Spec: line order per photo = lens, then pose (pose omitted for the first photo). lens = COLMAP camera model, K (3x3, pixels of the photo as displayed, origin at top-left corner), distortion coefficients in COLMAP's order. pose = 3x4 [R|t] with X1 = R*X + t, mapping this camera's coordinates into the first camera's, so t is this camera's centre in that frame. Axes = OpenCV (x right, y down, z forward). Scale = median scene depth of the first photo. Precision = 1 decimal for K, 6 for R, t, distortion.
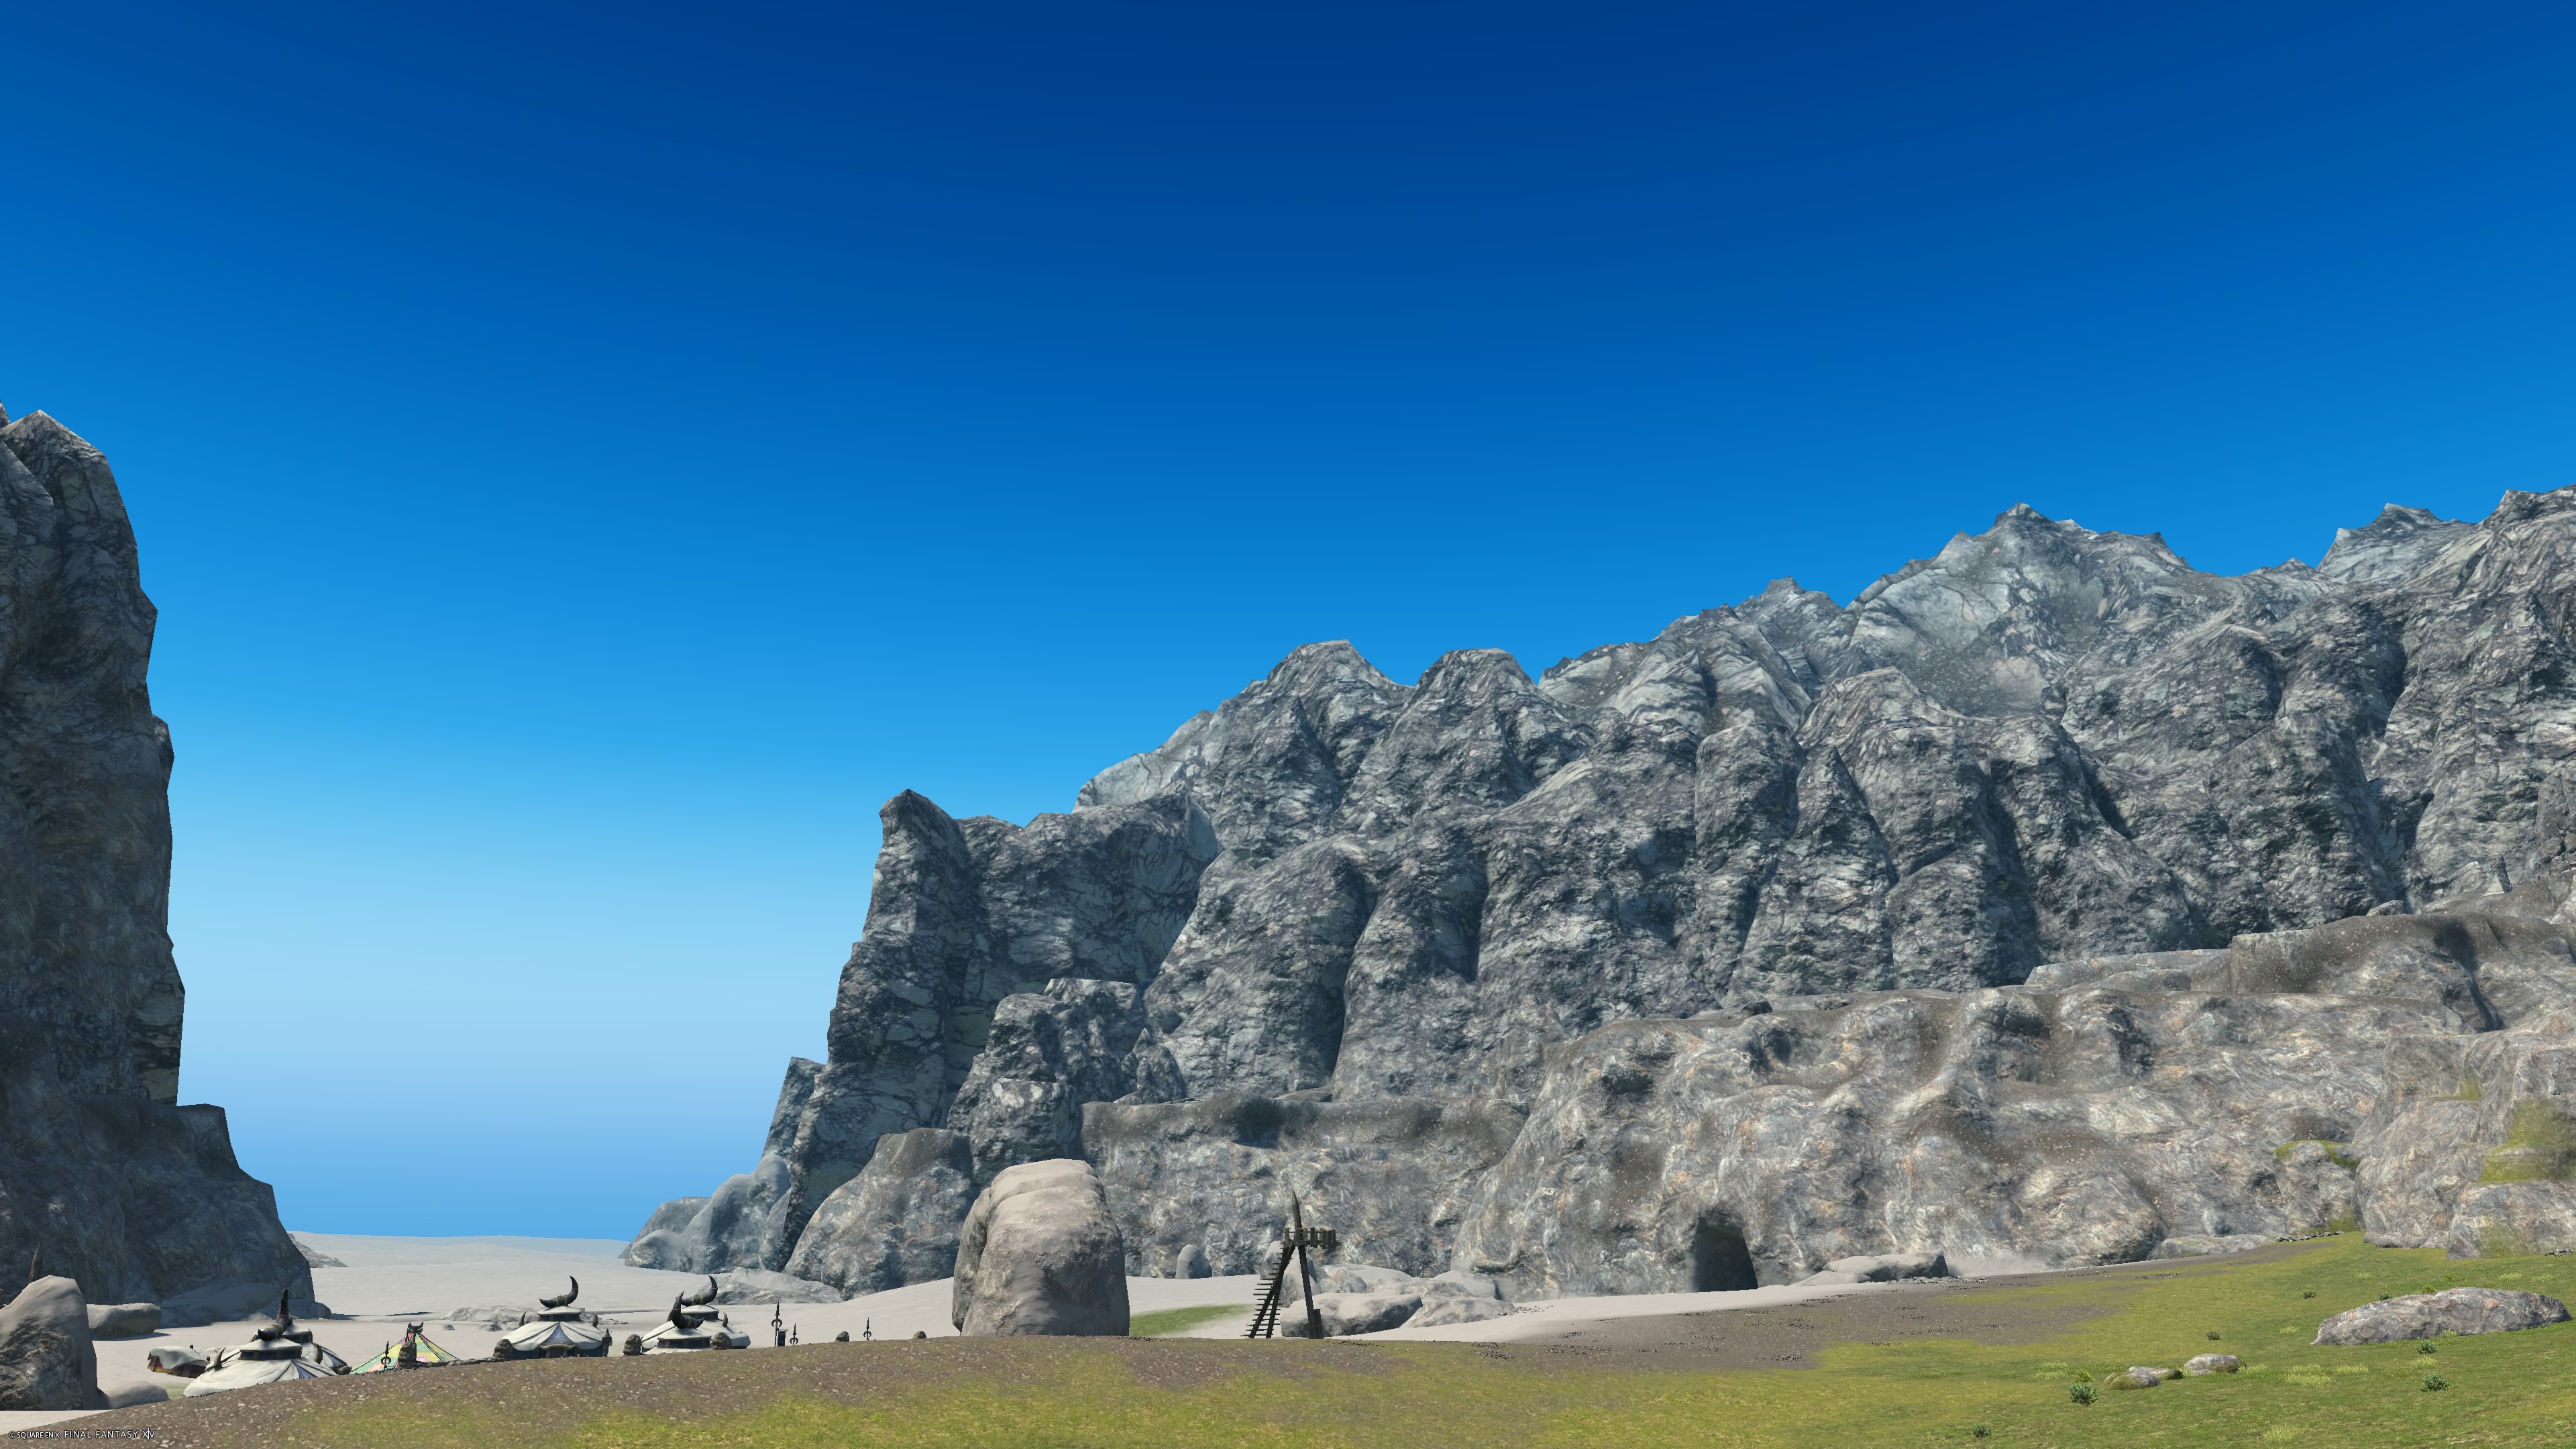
lens RADIAL K [[1737.4, 0, 1288.0], [0, 1737.4, 724.5], [0, 0, 1]] dist [-0.005102, -0.000621]
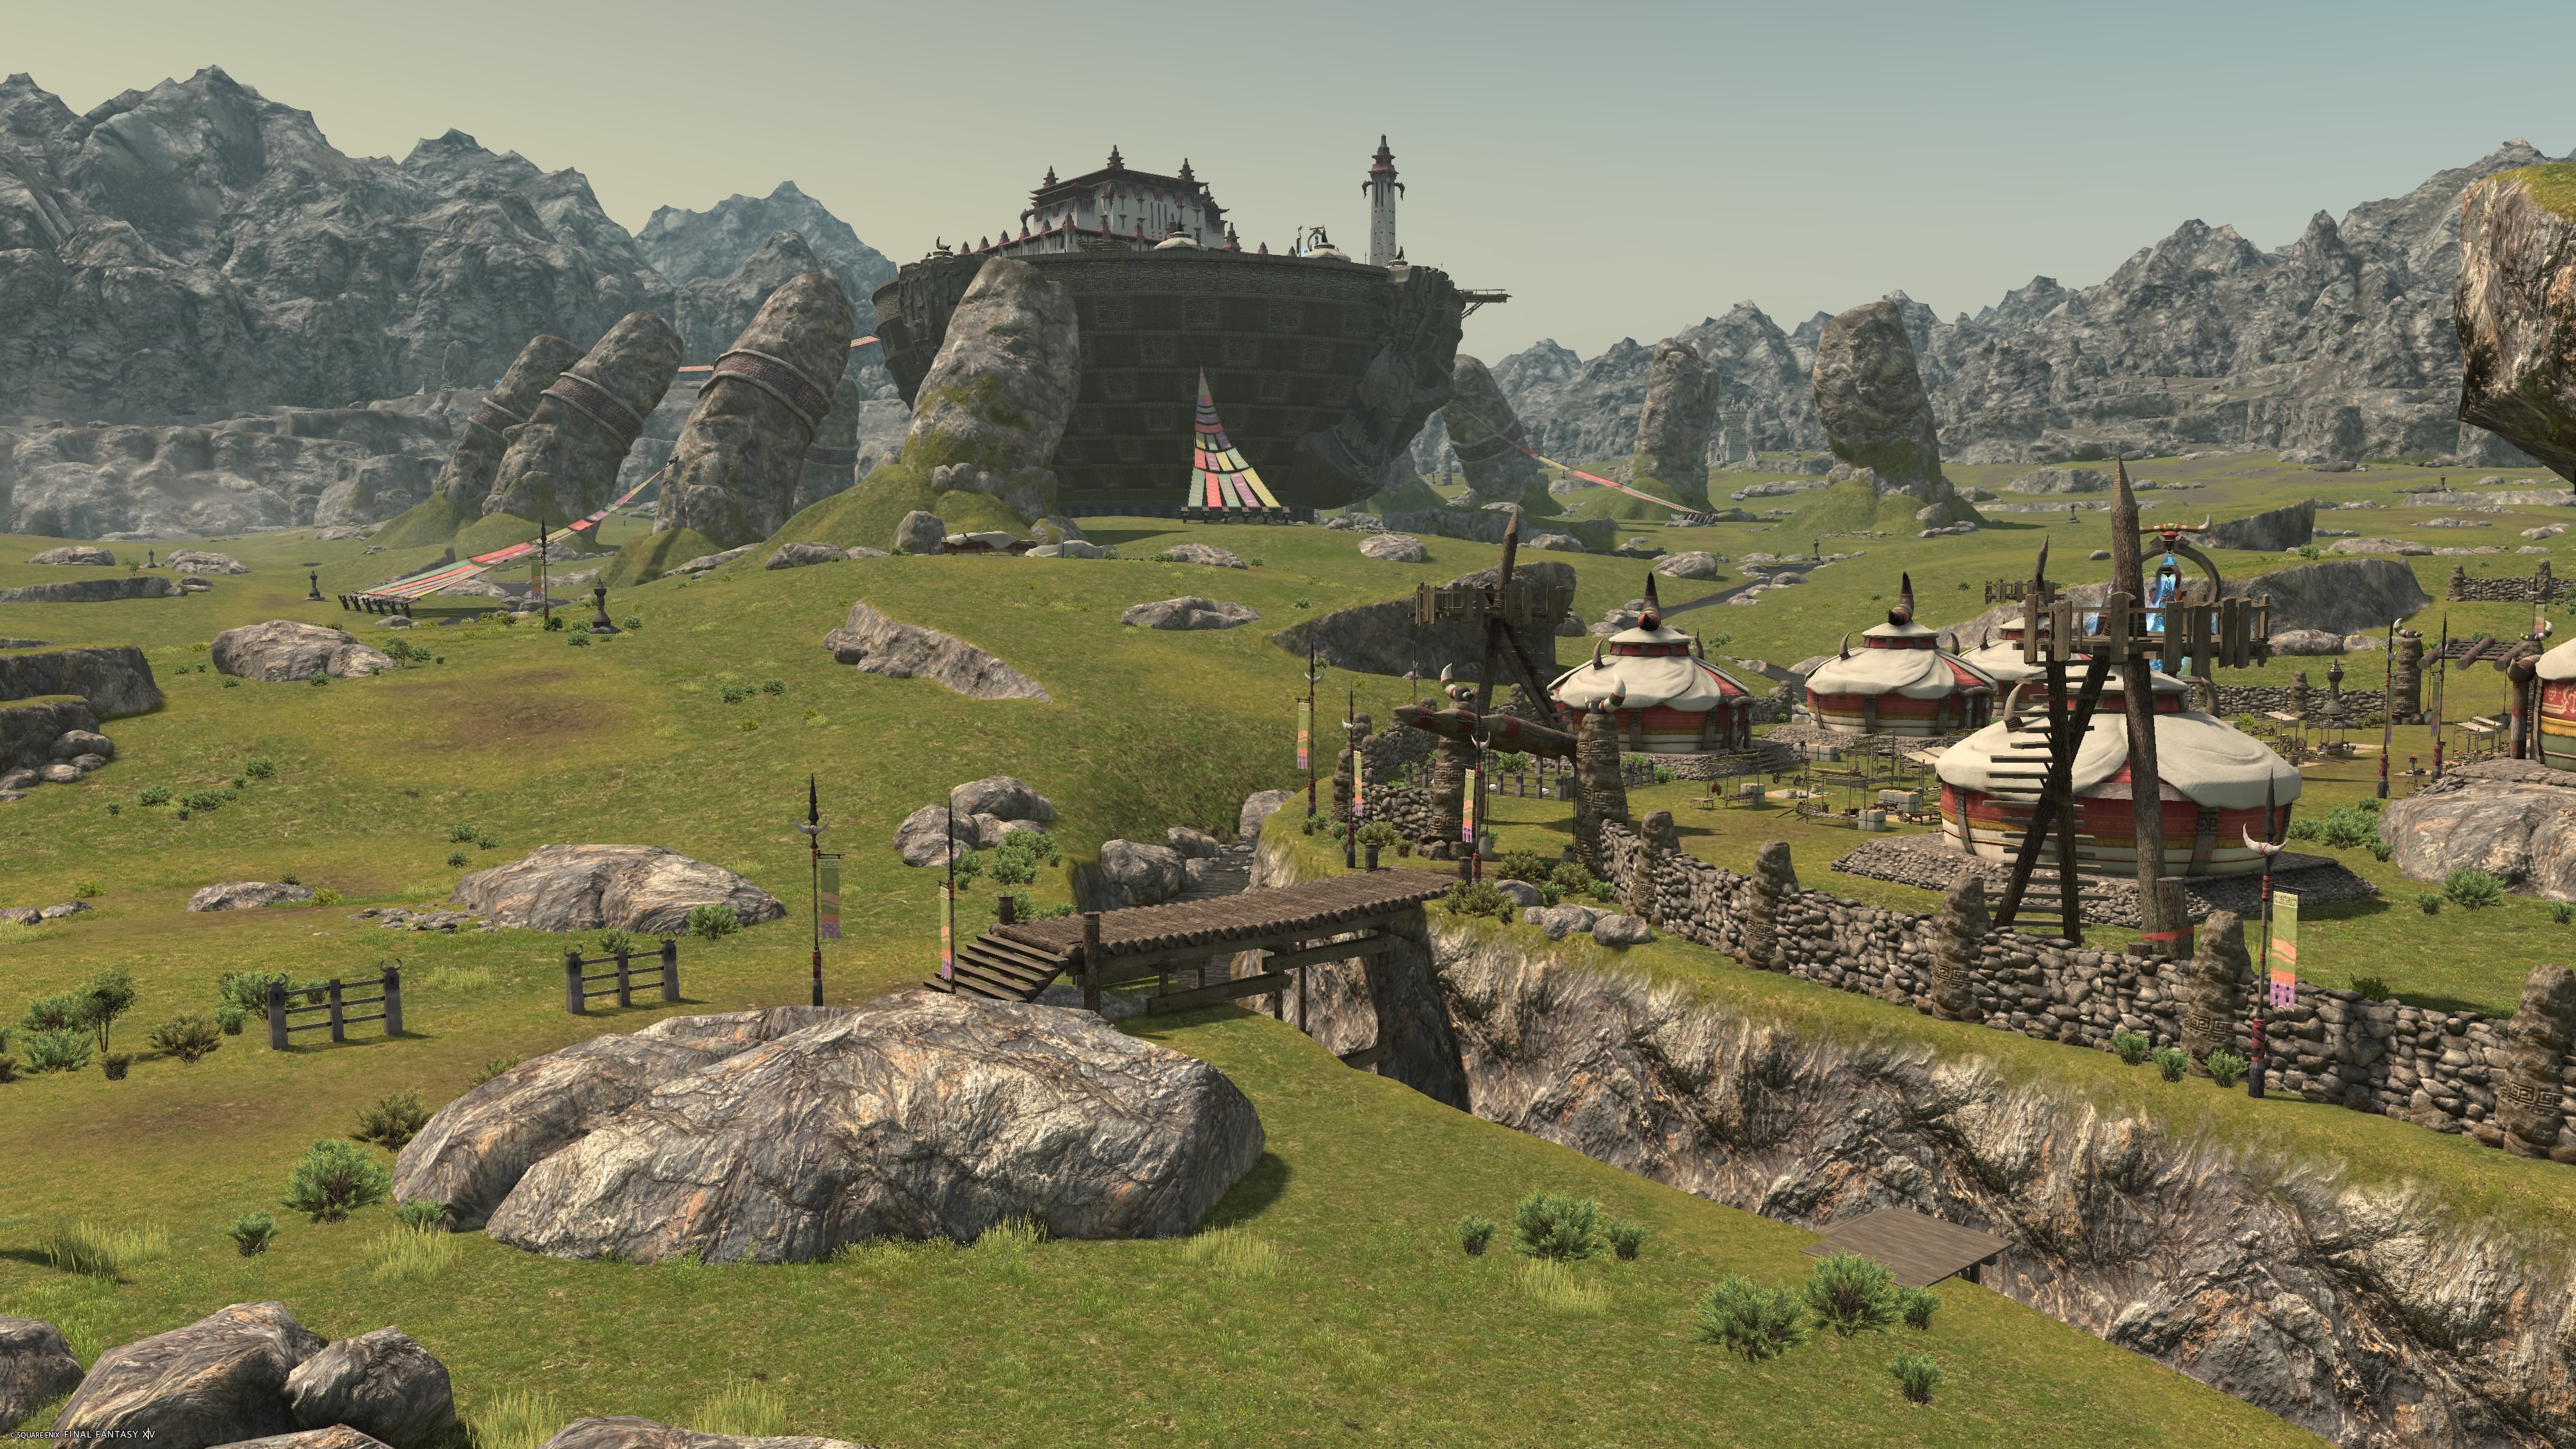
lens RADIAL K [[1762.5, 0, 1288.0], [0, 1762.5, 724.5], [0, 0, 1]] dist [-0.000594, 0.000597]
pose [[0.583576, -0.071616, 0.808895, -0.475460], [-0.218142, 0.945665, 0.241104, -0.257389], [-0.782211, -0.317157, 0.536245, -1.106862]]
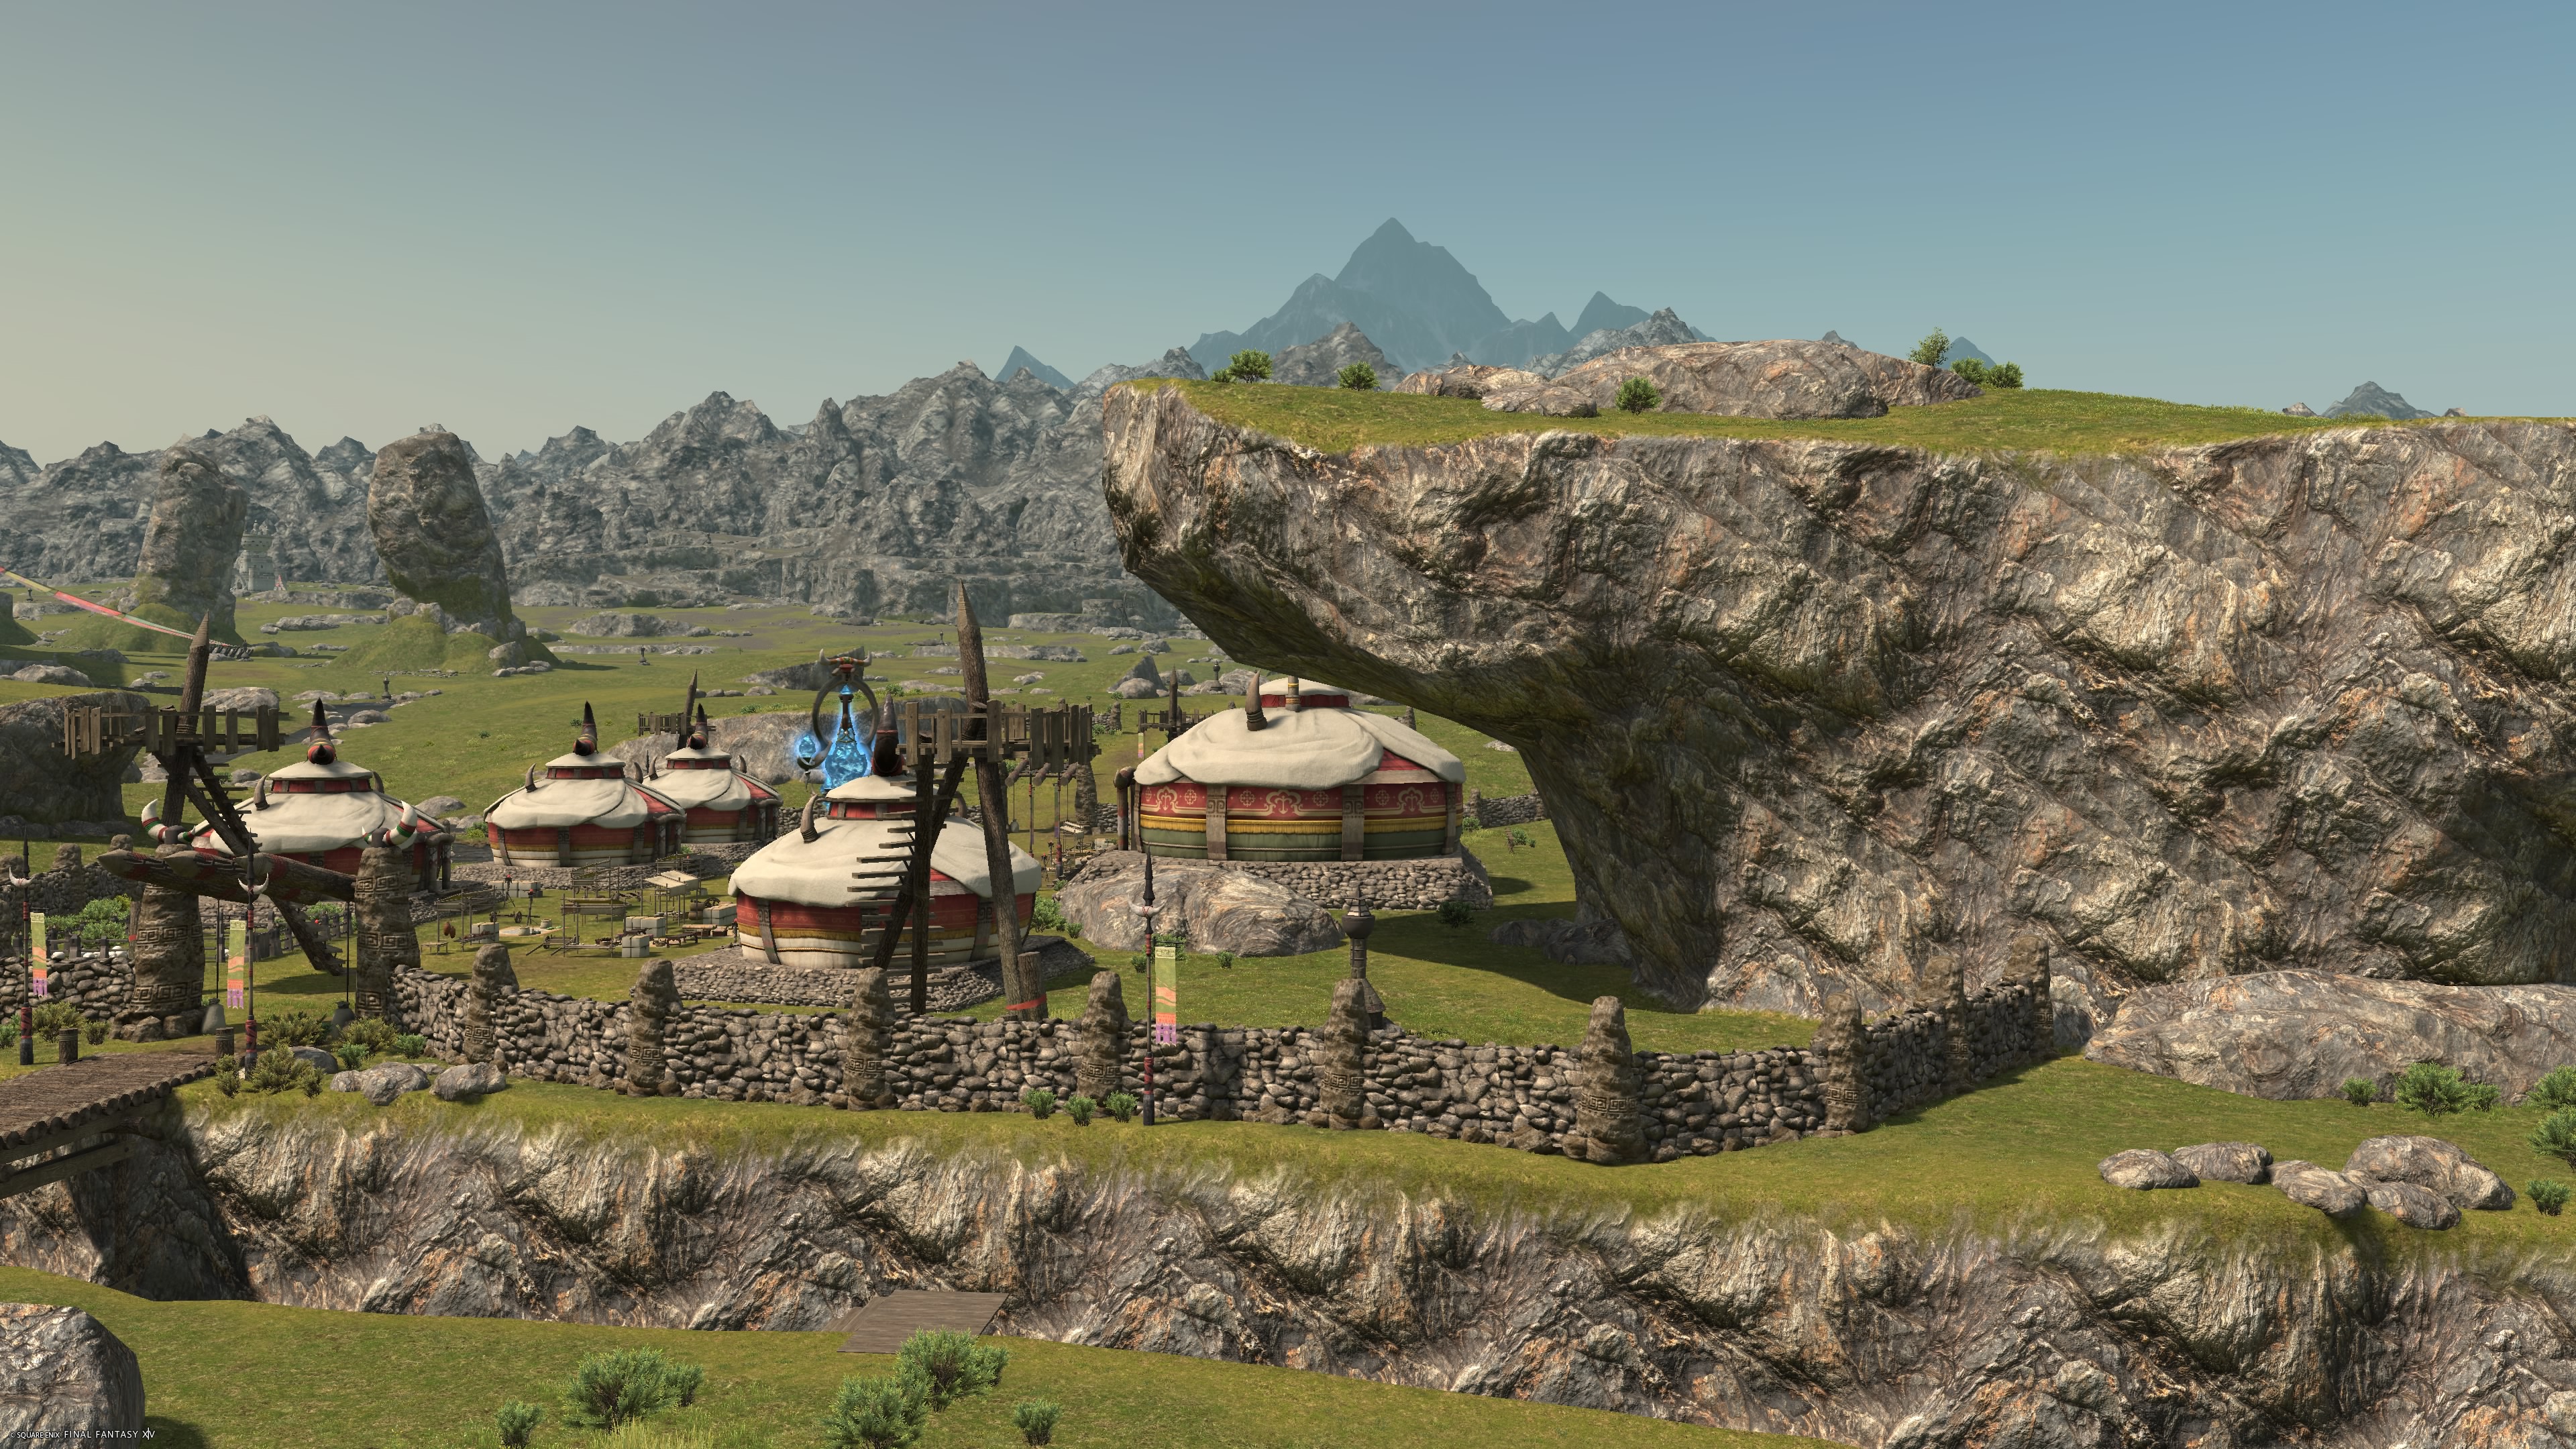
lens RADIAL K [[1762.5, 0, 1288.0], [0, 1762.5, 724.5], [0, 0, 1]] dist [-0.000594, 0.000597]
pose [[-0.163105, -0.006429, 0.986588, -0.501537], [-0.265673, 0.963328, -0.037644, -0.218294], [-0.950165, -0.268250, -0.158832, -1.009345]]
